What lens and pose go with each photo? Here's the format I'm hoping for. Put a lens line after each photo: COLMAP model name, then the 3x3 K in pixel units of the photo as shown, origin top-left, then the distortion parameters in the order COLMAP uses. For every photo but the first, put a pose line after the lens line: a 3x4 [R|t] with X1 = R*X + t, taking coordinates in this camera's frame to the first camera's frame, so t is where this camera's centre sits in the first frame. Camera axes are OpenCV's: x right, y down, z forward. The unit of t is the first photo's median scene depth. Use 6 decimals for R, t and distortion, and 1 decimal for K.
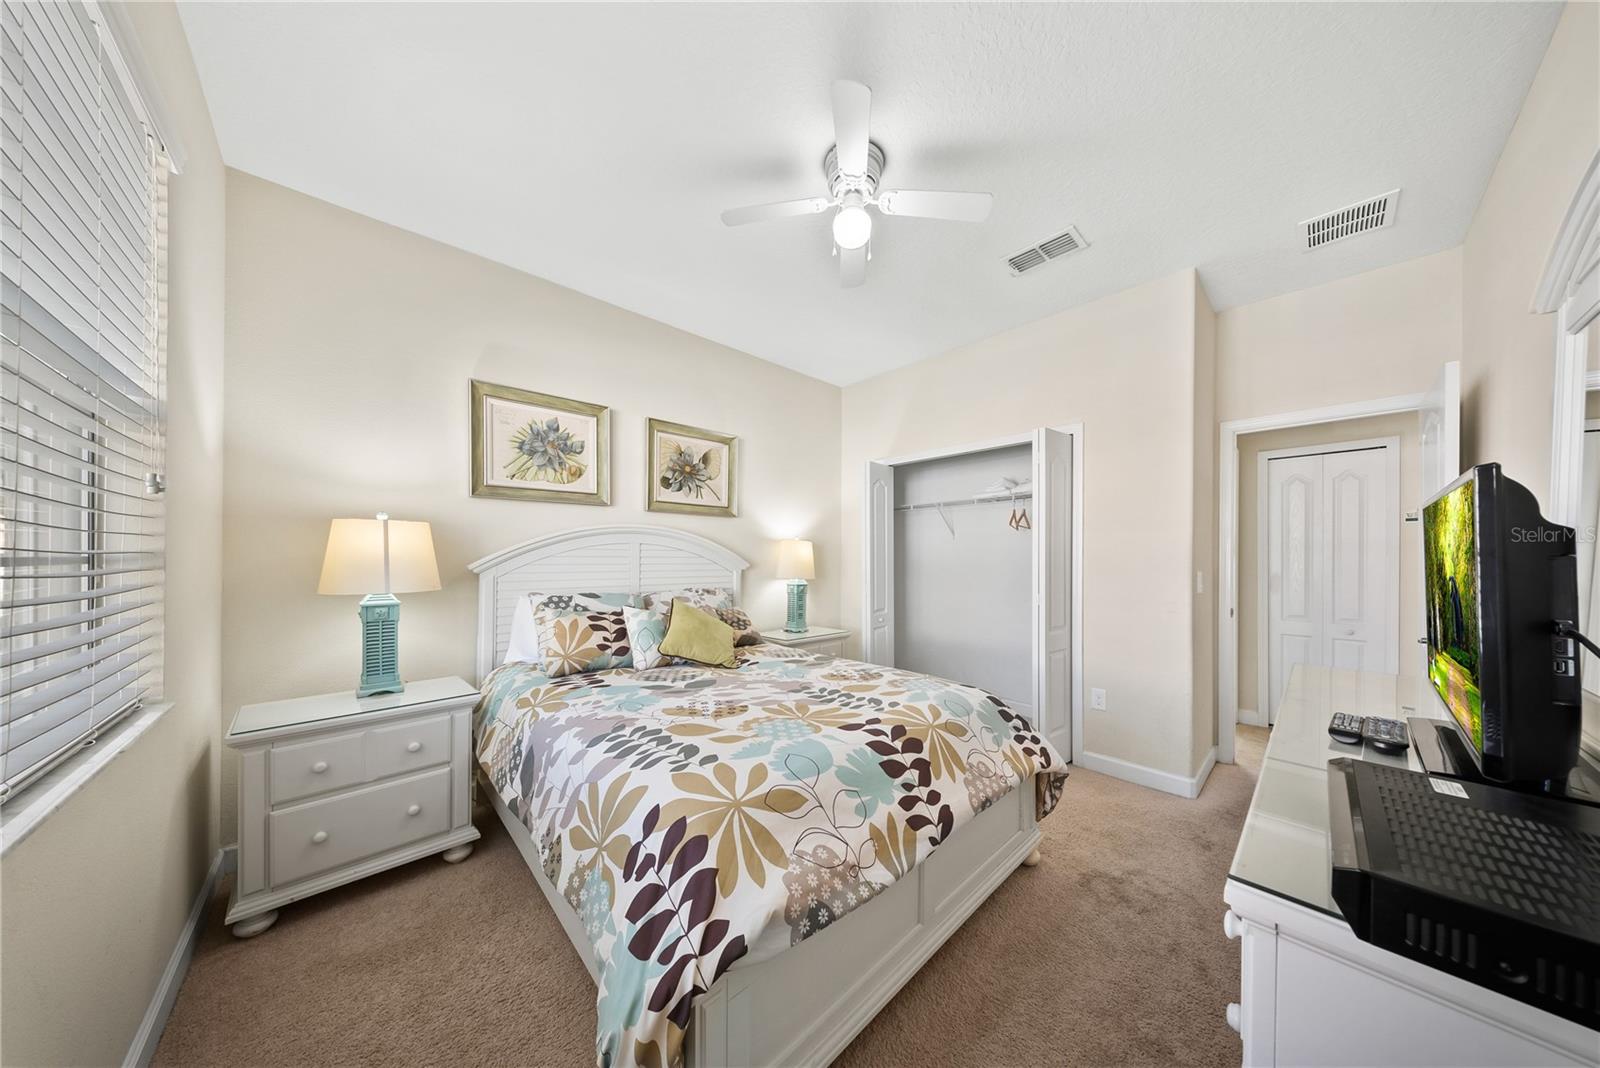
lens RADIAL K [[484.5, 0, 797.5], [0, 484.5, 547.9], [0, 0, 1]] dist [0.021654, -0.000019]
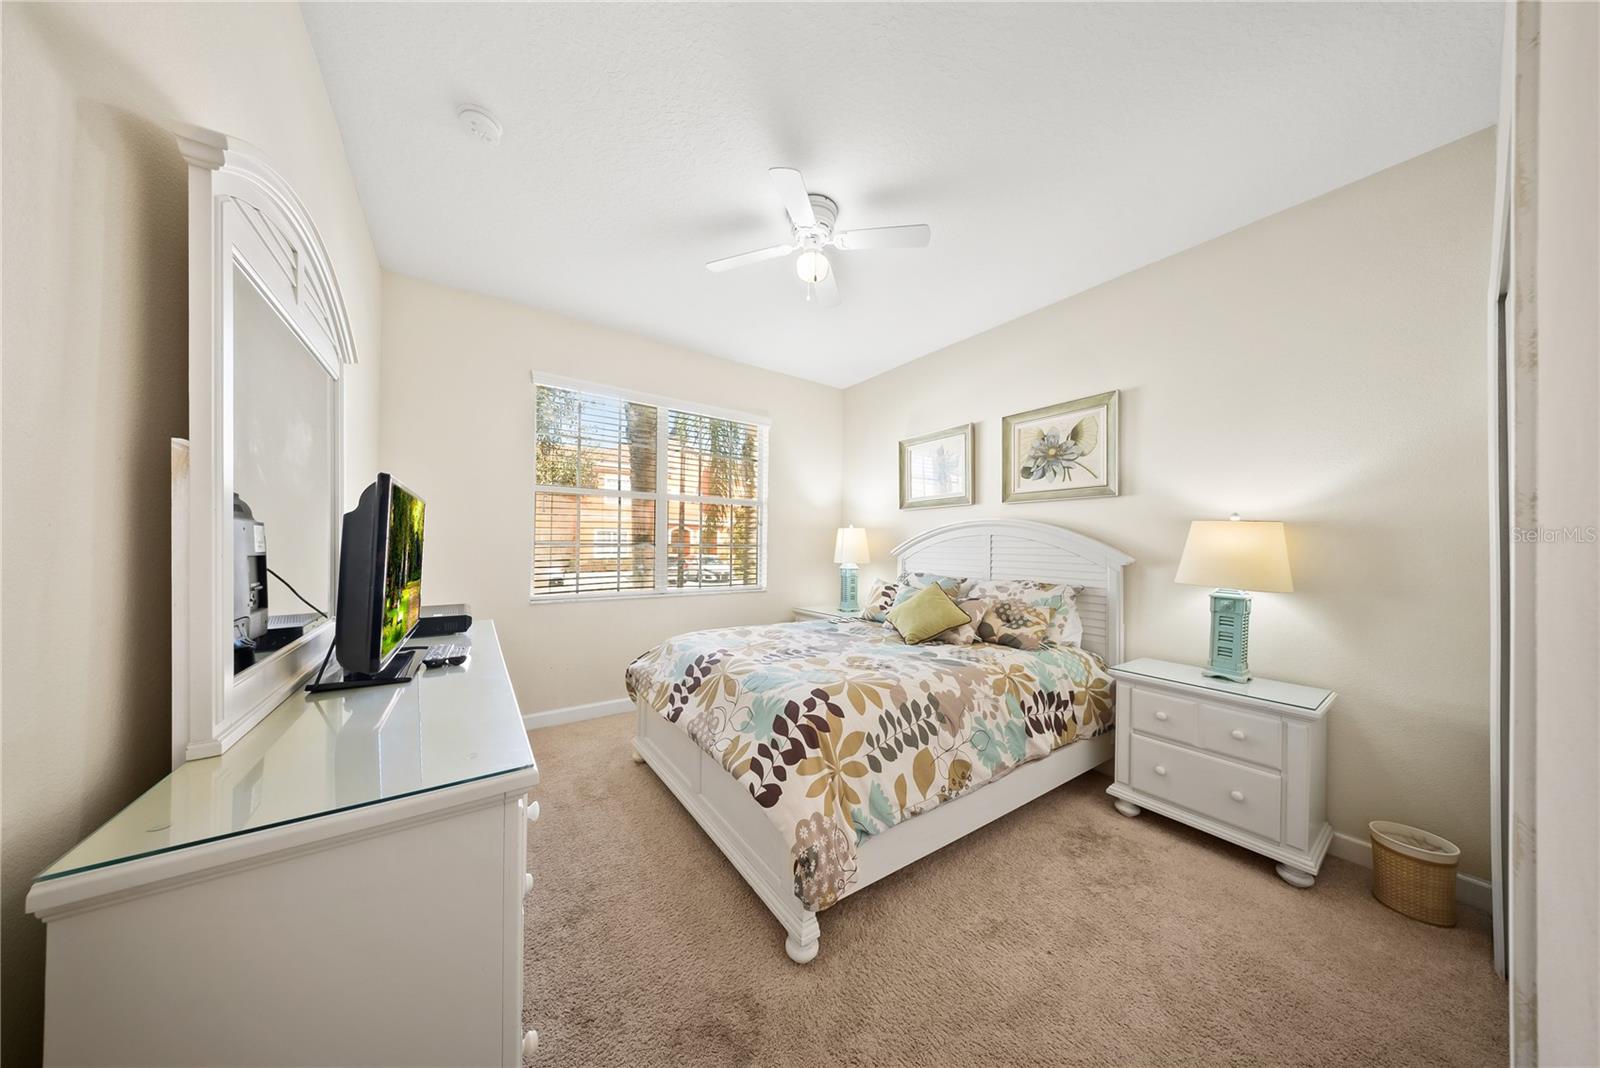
lens RADIAL K [[465.8, 0, 820.3], [0, 465.8, 541.2], [0, 0, 1]] dist [-0.026845, -0.000021]
pose [[-0.122777, -0.010337, -0.992380, 0.712618], [0.003365, 0.999936, -0.010832, 0.015132], [0.992429, -0.004669, -0.122735, 0.685709]]
